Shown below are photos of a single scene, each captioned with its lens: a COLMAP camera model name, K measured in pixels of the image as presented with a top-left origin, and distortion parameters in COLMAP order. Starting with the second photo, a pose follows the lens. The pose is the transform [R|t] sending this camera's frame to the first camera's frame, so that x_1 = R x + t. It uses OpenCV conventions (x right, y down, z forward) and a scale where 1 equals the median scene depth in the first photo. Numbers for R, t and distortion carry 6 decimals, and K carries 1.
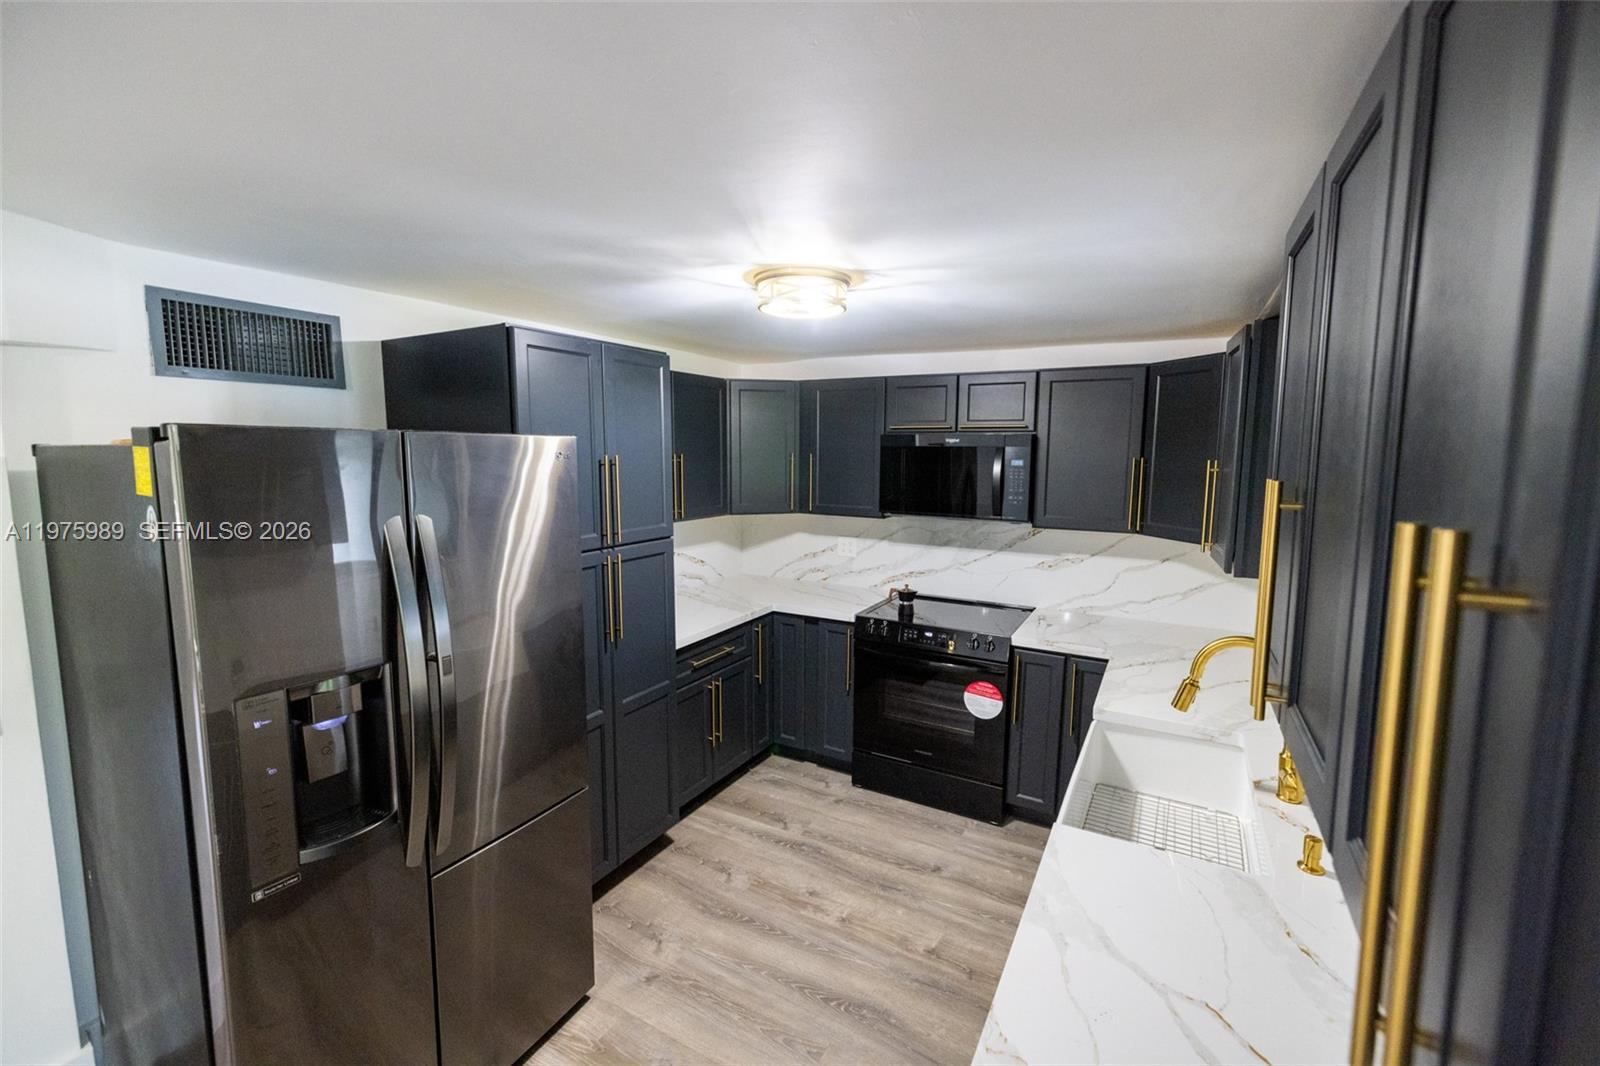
lens RADIAL K [[676.8, 0, 787.1], [0, 676.8, 524.4], [0, 0, 1]] dist [-0.000013, 0.000006]
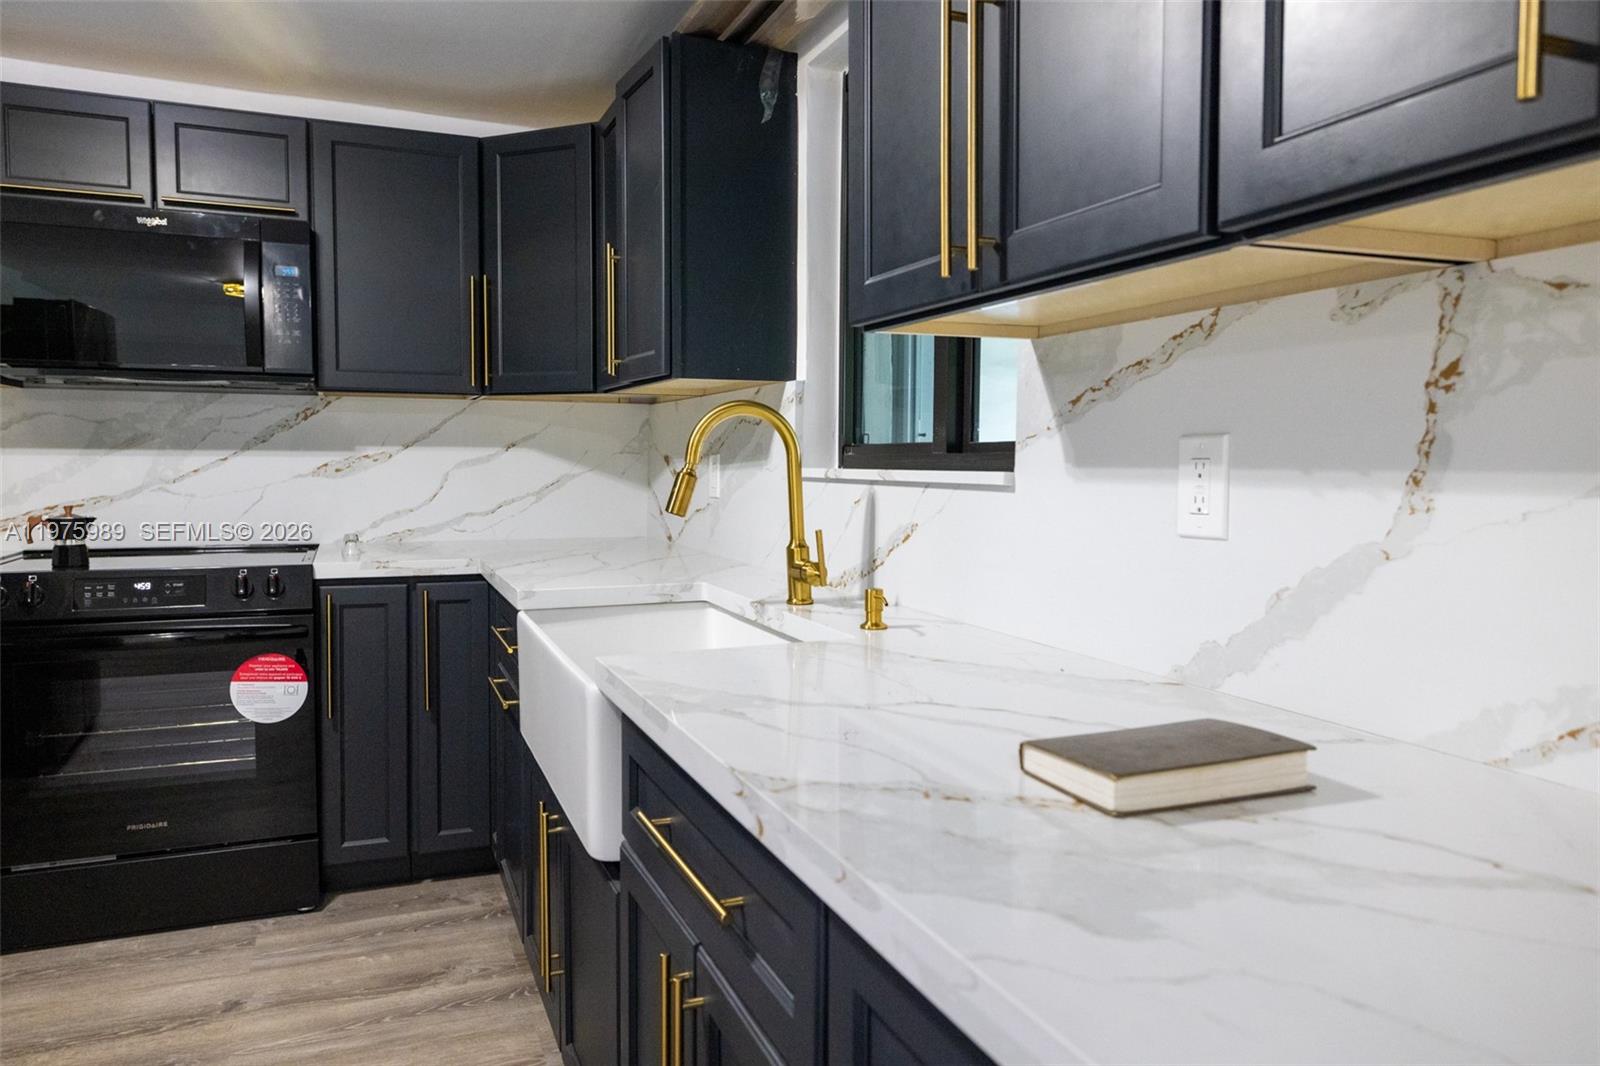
lens RADIAL K [[1078.1, 0, 800.0], [0, 1078.1, 533.0], [0, 0, 1]] dist [-0.006452, -0.003246]
pose [[0.604919, -0.052127, 0.794579, -0.131842], [0.089501, 0.995983, -0.002798, 0.171904], [-0.791241, 0.072808, 0.607154, 0.122104]]
